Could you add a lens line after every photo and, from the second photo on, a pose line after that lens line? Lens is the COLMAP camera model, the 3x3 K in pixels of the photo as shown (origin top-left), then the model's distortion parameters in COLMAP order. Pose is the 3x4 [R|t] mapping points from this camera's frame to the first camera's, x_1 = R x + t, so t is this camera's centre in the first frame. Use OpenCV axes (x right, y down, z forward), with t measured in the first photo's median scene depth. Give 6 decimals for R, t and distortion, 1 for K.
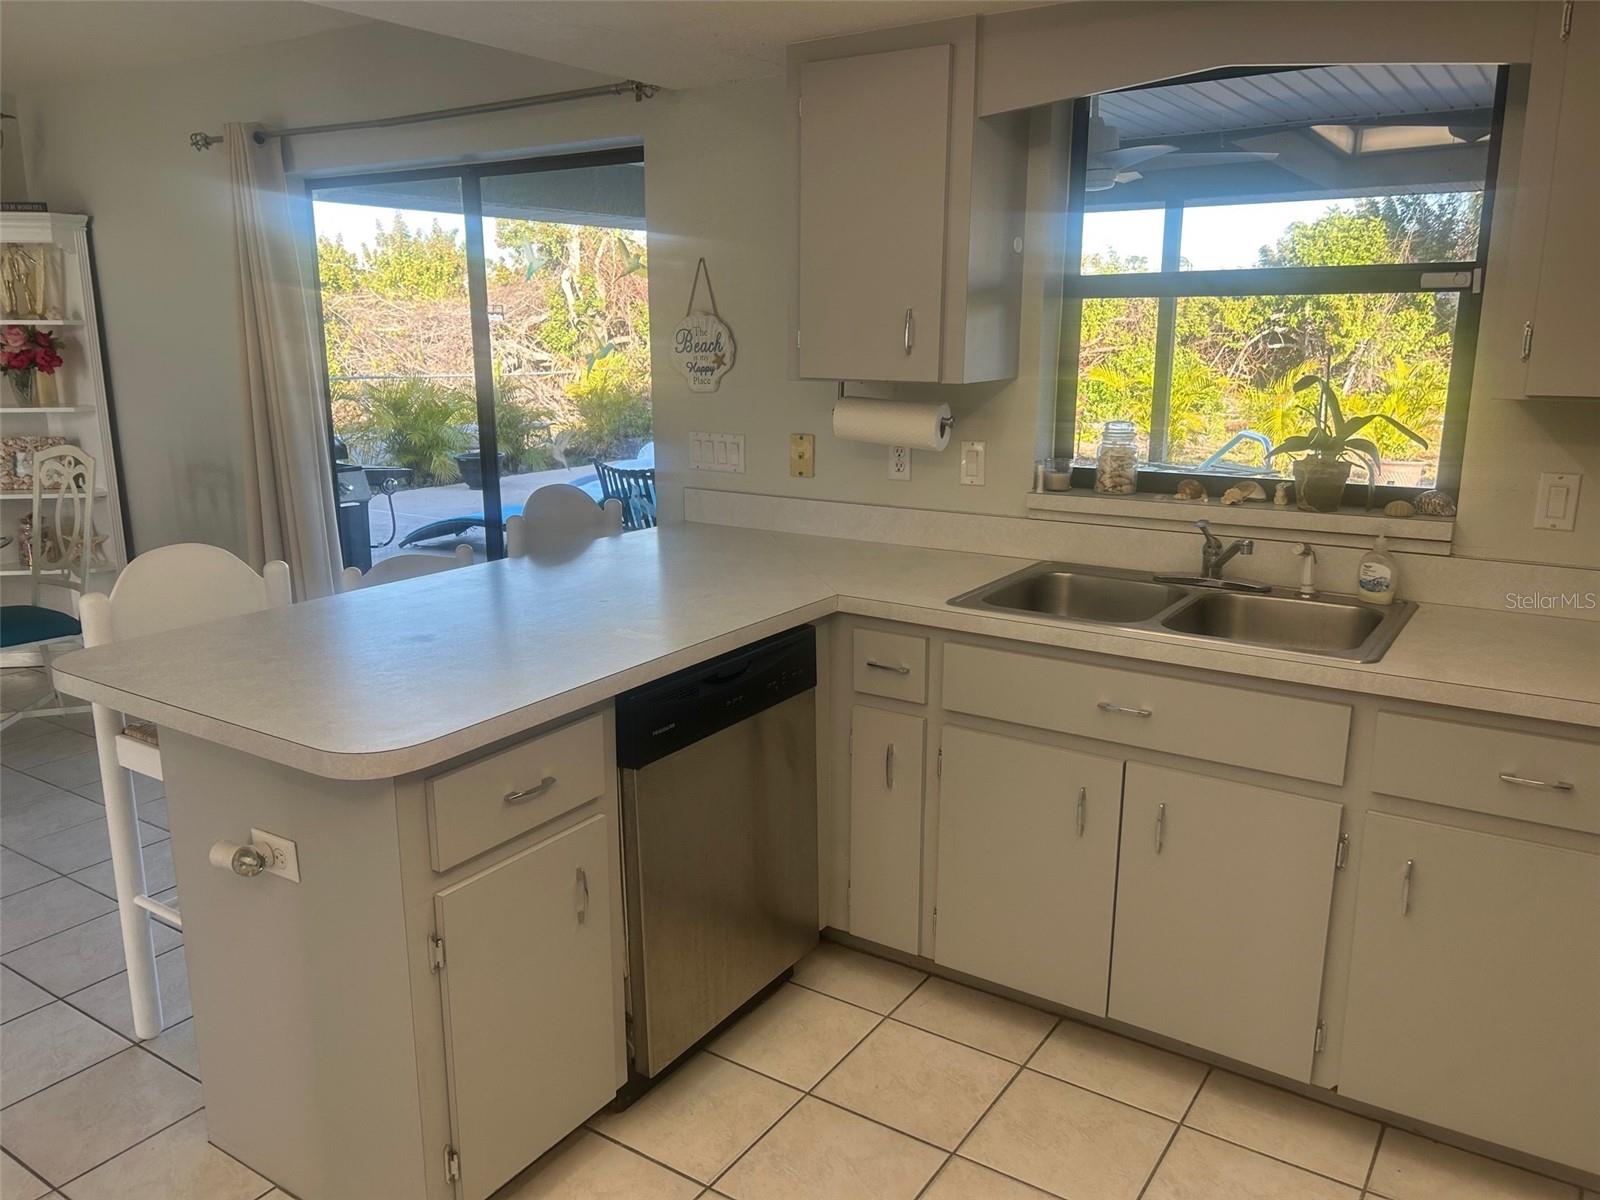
lens RADIAL K [[1187.6, 0, 773.8], [0, 1187.6, 597.6], [0, 0, 1]] dist [0.047324, -0.039897]
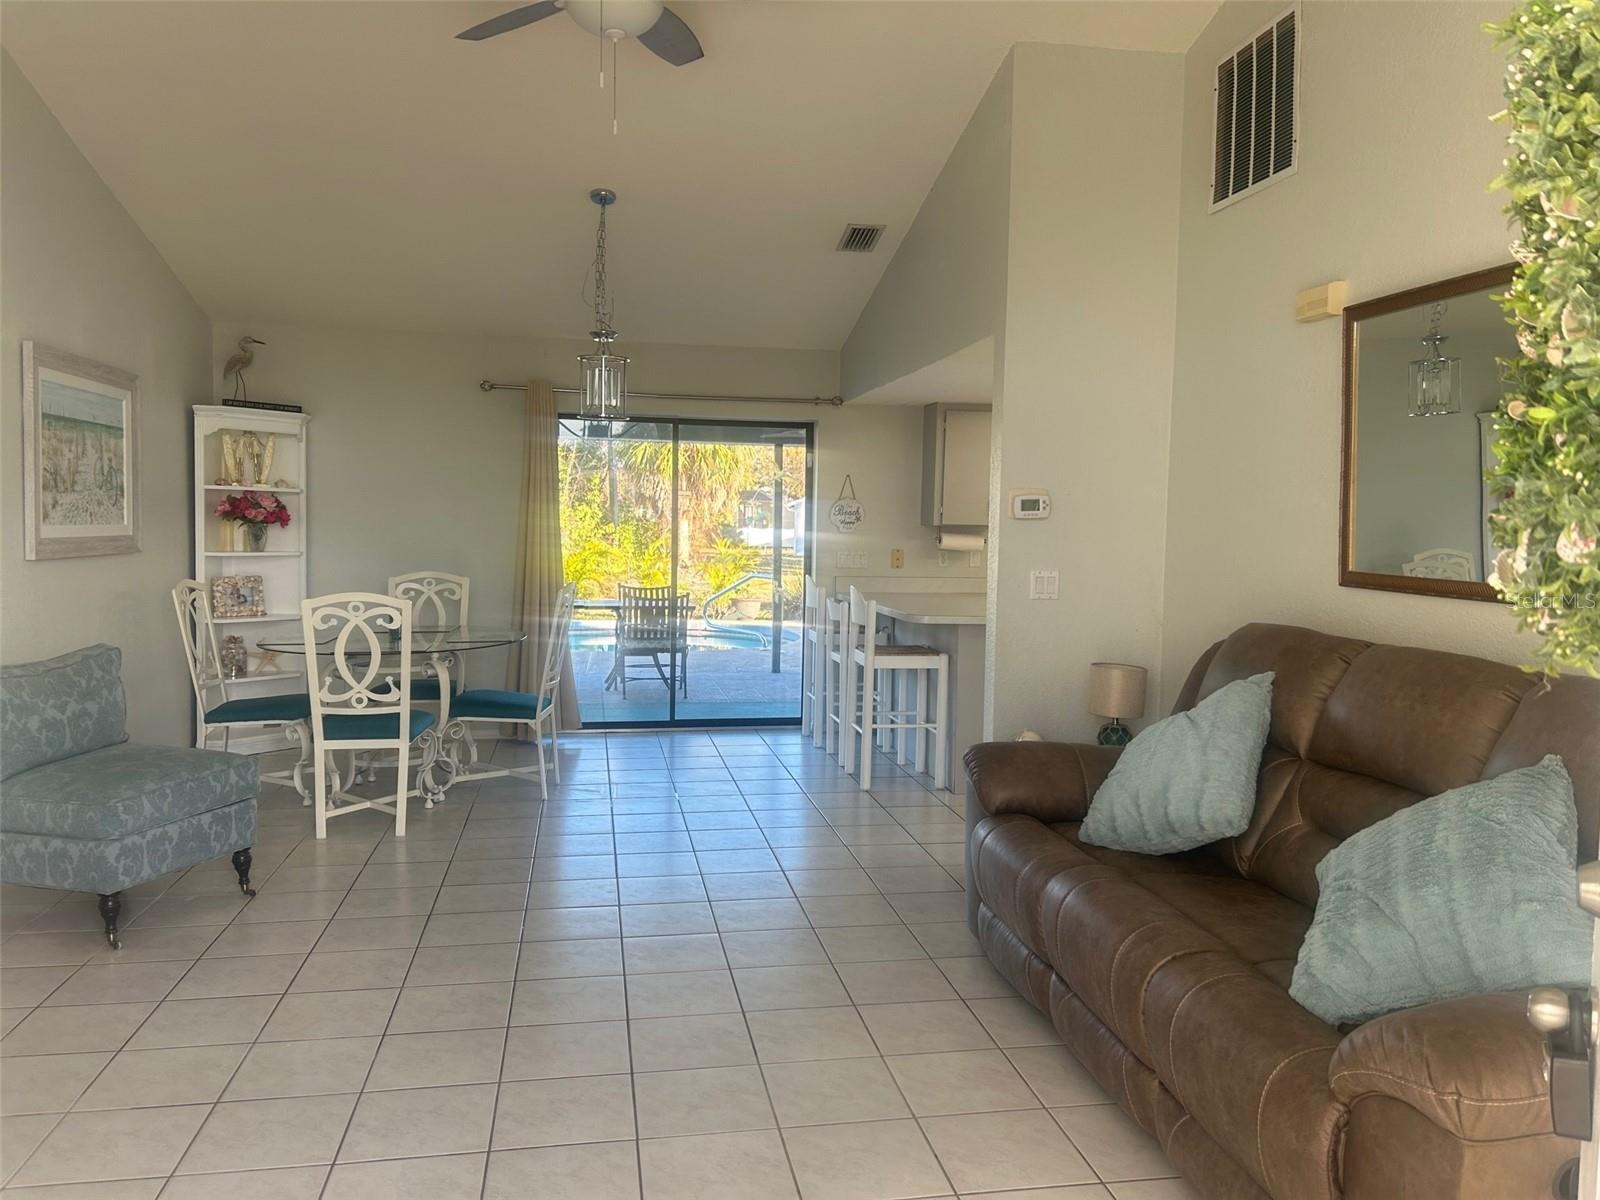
lens RADIAL K [[1205.3, 0, 823.1], [0, 1205.3, 606.1], [0, 0, 1]] dist [0.073079, -0.116318]
pose [[0.703859, -0.034755, 0.709489, -1.676193], [0.139991, 0.986001, -0.090580, 0.149650], [-0.696409, 0.163077, 0.698871, -0.483002]]
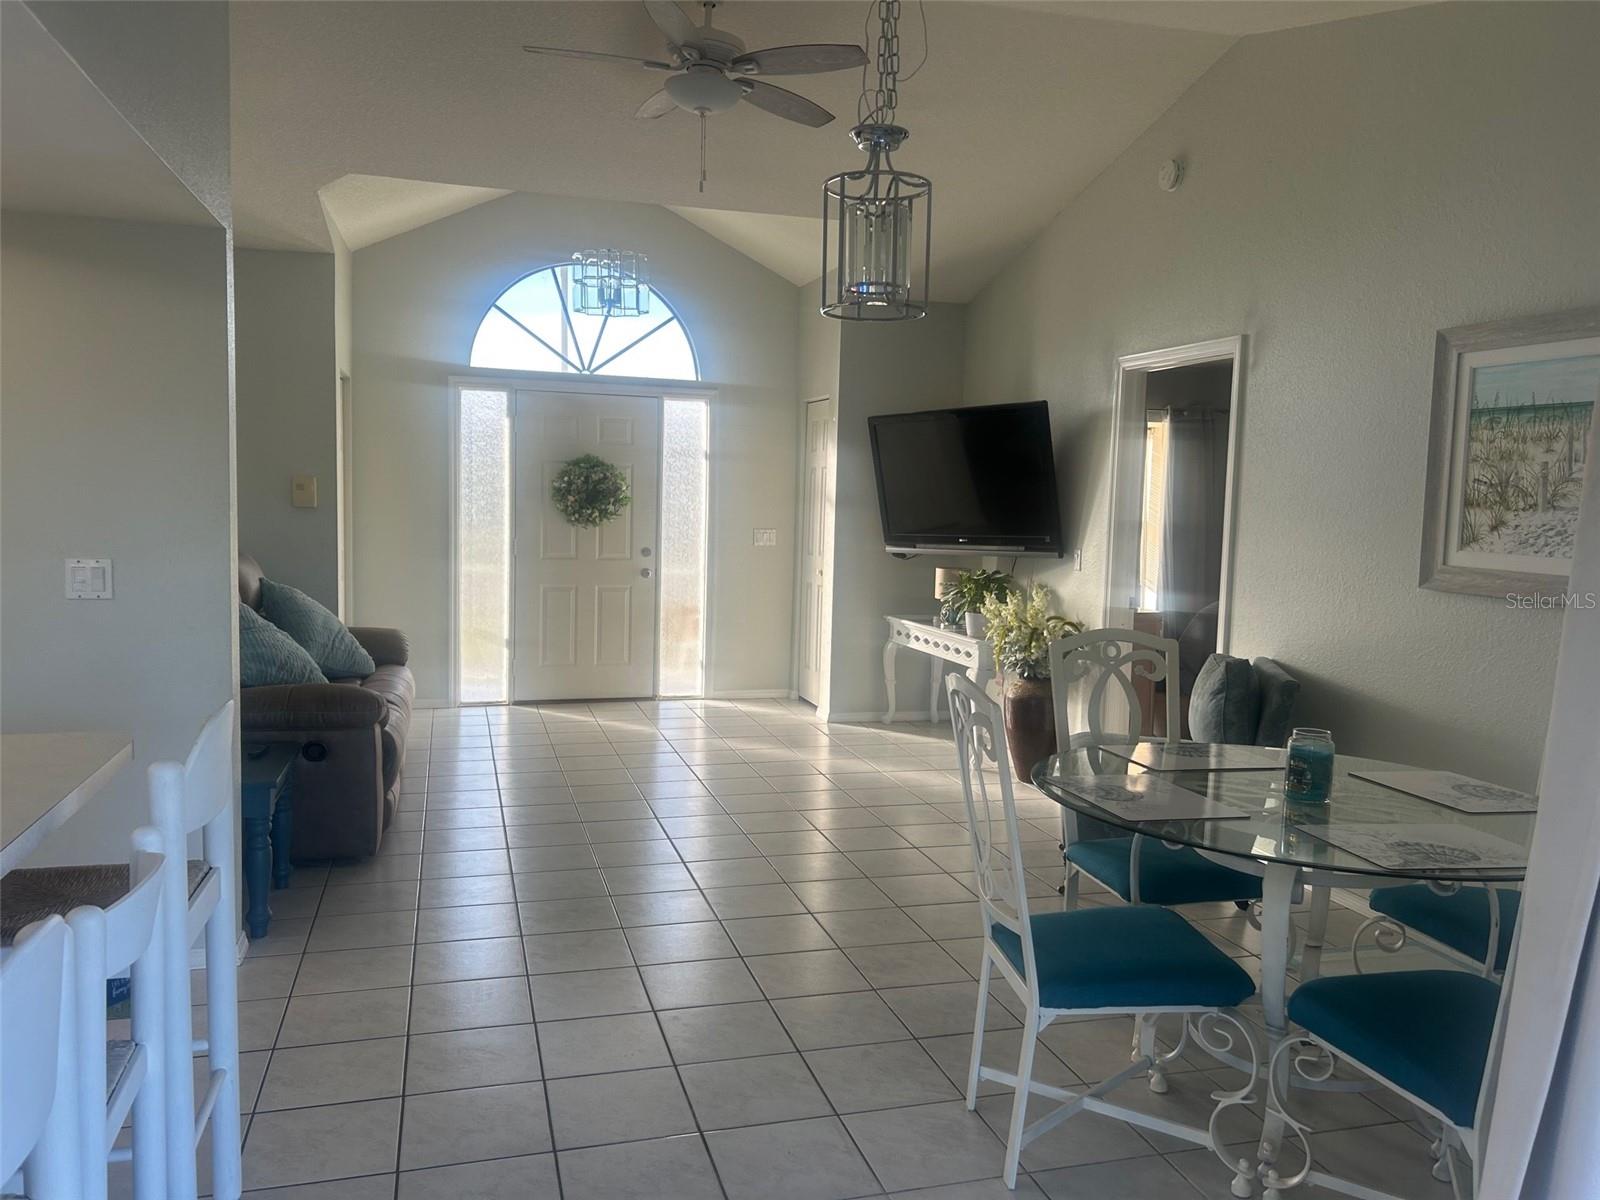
lens RADIAL K [[1187.6, 0, 773.8], [0, 1187.6, 597.6], [0, 0, 1]] dist [0.047324, -0.039897]
pose [[-0.647716, 0.058575, -0.759627, -0.081348], [-0.190636, 0.952864, 0.236027, -0.285334], [0.737646, 0.297691, -0.606019, 1.288773]]
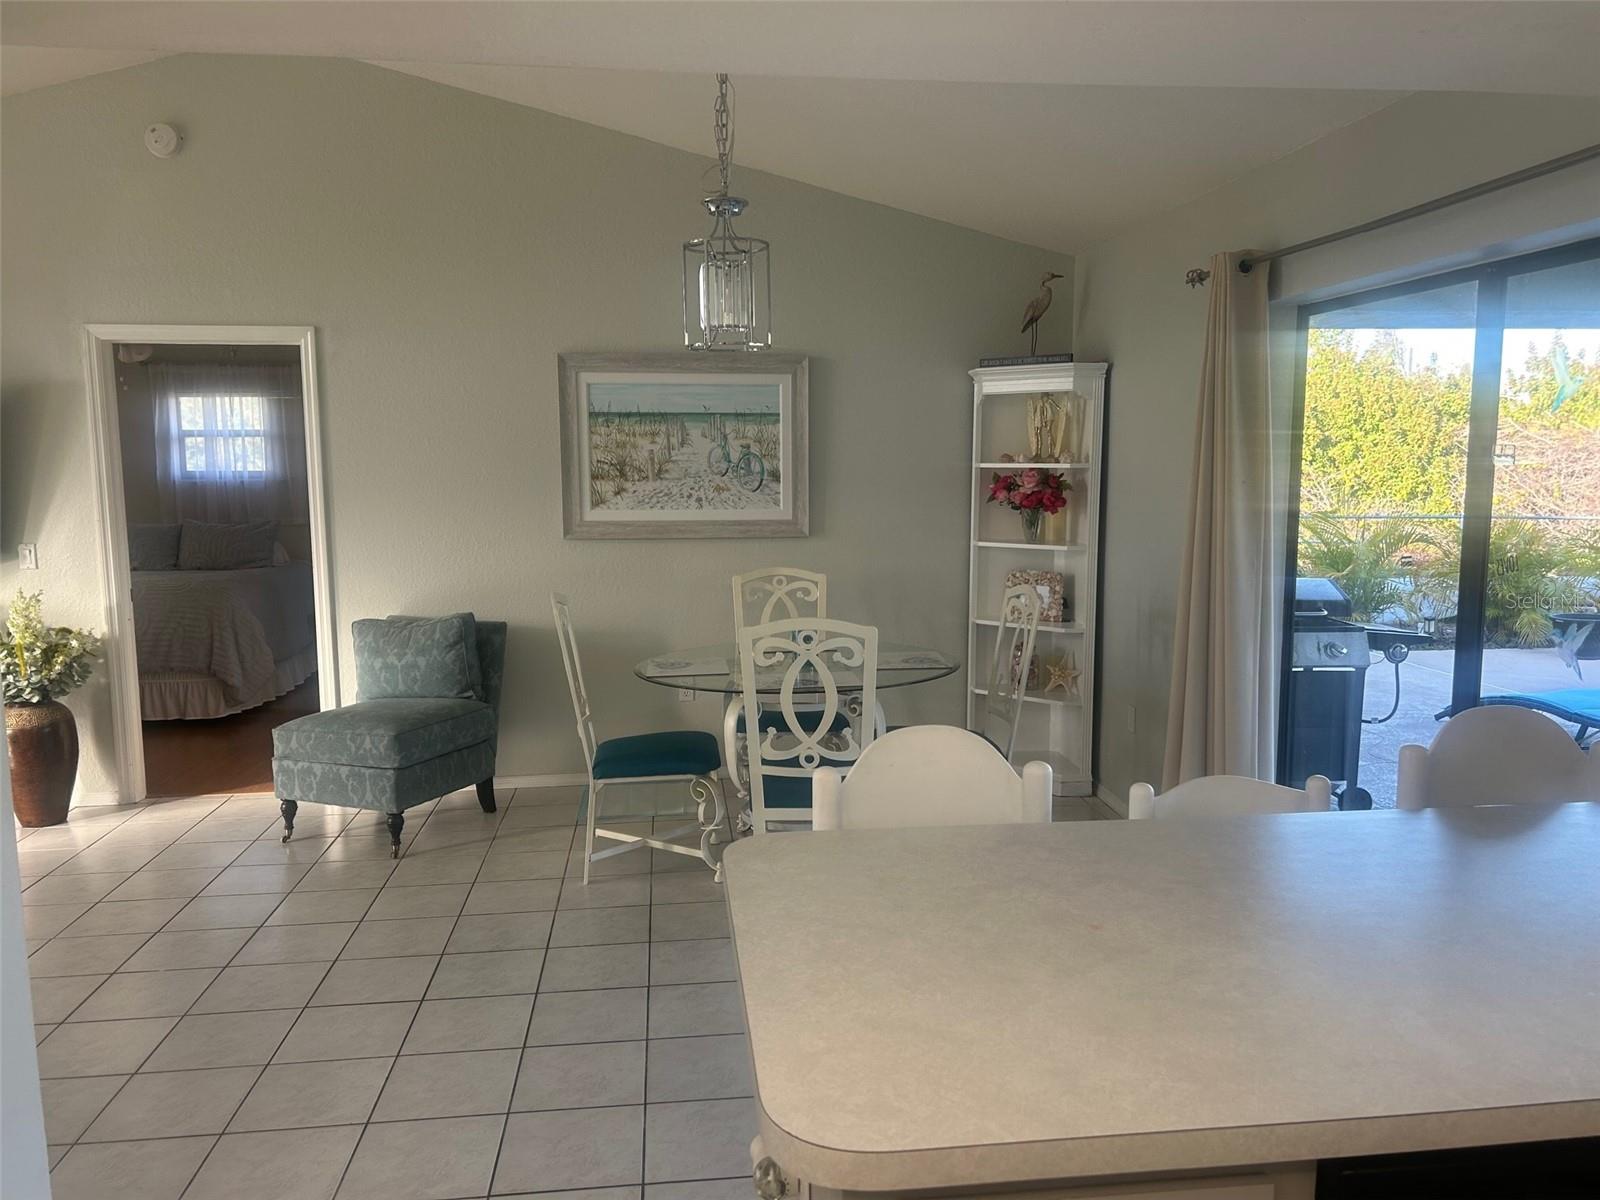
lens RADIAL K [[1205.3, 0, 823.1], [0, 1205.3, 606.1], [0, 0, 1]] dist [0.073079, -0.116318]
pose [[0.667664, 0.090279, -0.738969, 0.072401], [-0.164480, 0.985979, -0.028153, -0.067309], [0.726066, 0.140342, 0.673151, 0.239379]]
